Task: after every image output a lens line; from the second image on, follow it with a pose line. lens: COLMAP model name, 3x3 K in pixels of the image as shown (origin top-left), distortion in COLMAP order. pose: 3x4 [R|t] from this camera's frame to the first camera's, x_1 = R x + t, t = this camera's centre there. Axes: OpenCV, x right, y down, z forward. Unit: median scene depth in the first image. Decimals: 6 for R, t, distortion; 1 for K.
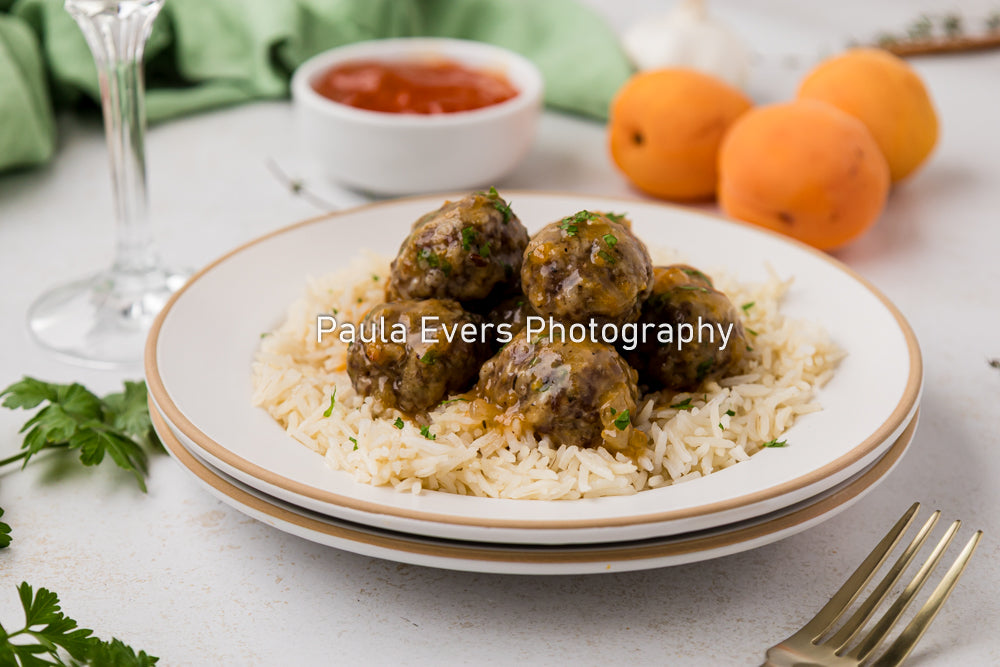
lens RADIAL K [[1760.2, 0, 507.8], [0, 1760.2, 329.5], [0, 0, 1]] dist [0.072134, 0.000000]
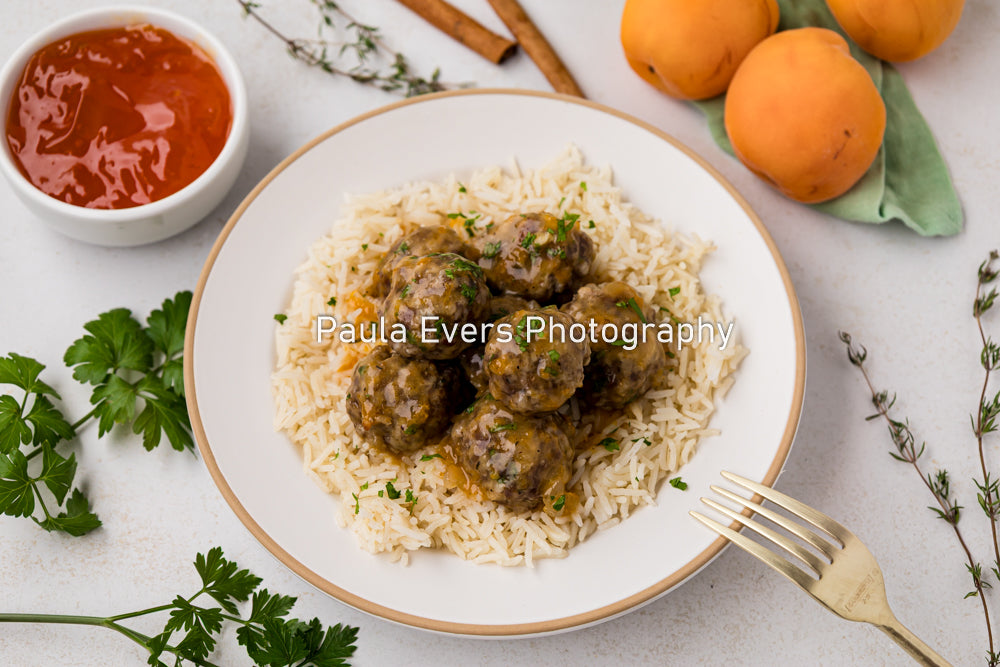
lens RADIAL K [[1760.2, 0, 496.4], [0, 1760.2, 338.6], [0, 0, 1]] dist [0.072134, 0.000000]
pose [[0.999949, -0.001008, -0.010016, 0.030211], [0.006413, 0.830795, 0.556542, -0.755103], [0.007760, -0.556578, 0.830759, -0.024701]]
